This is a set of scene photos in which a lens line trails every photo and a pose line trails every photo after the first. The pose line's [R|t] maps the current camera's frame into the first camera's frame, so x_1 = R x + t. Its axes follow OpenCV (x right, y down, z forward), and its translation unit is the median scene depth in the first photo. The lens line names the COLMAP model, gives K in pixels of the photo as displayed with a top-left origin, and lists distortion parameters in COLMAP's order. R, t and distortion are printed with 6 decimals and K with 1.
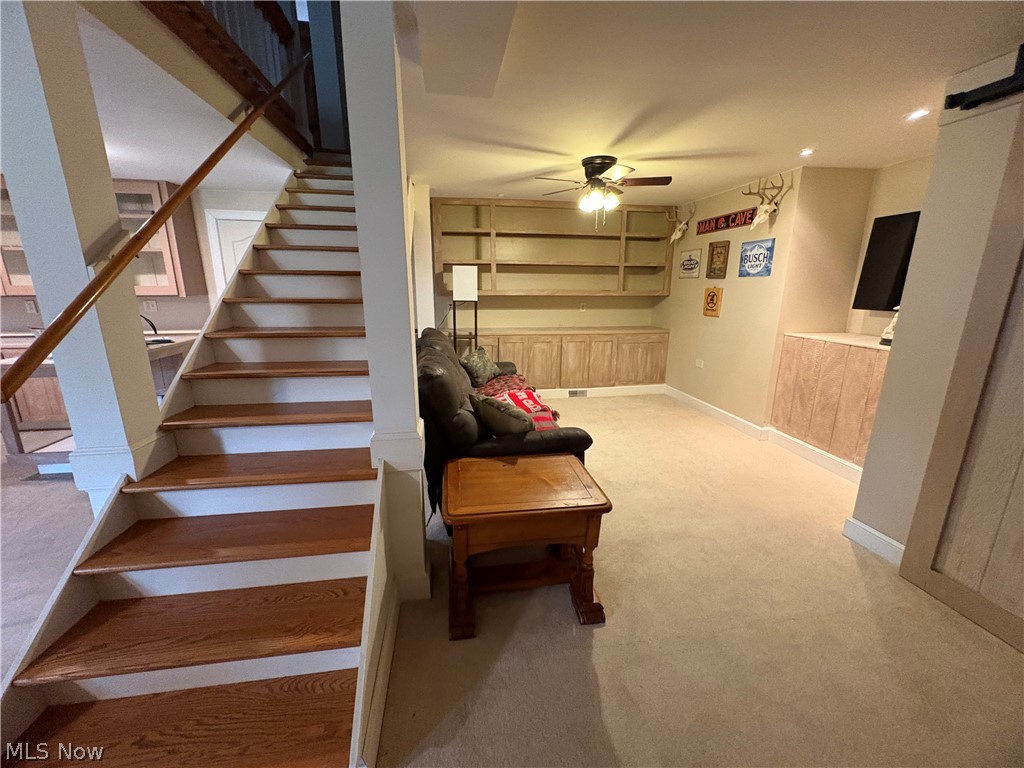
lens RADIAL K [[408.9, 0, 511.3], [0, 408.9, 383.8], [0, 0, 1]] dist [-0.000006, 0.000141]
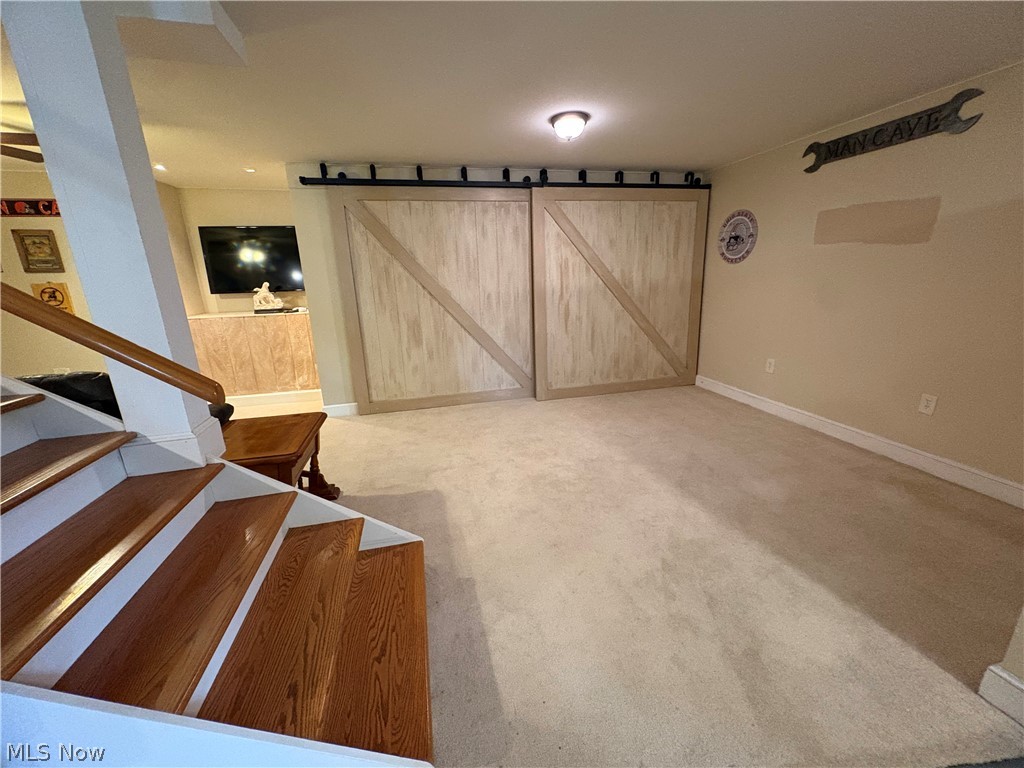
lens RADIAL K [[408.9, 0, 513.0], [0, 408.9, 383.1], [0, 0, 1]] dist [-0.000006, 0.000141]
pose [[-0.069674, -0.262241, 0.962484, -0.482593], [0.262753, 0.925935, 0.271303, -0.014234], [-0.962344, 0.271799, 0.004391, 0.104377]]
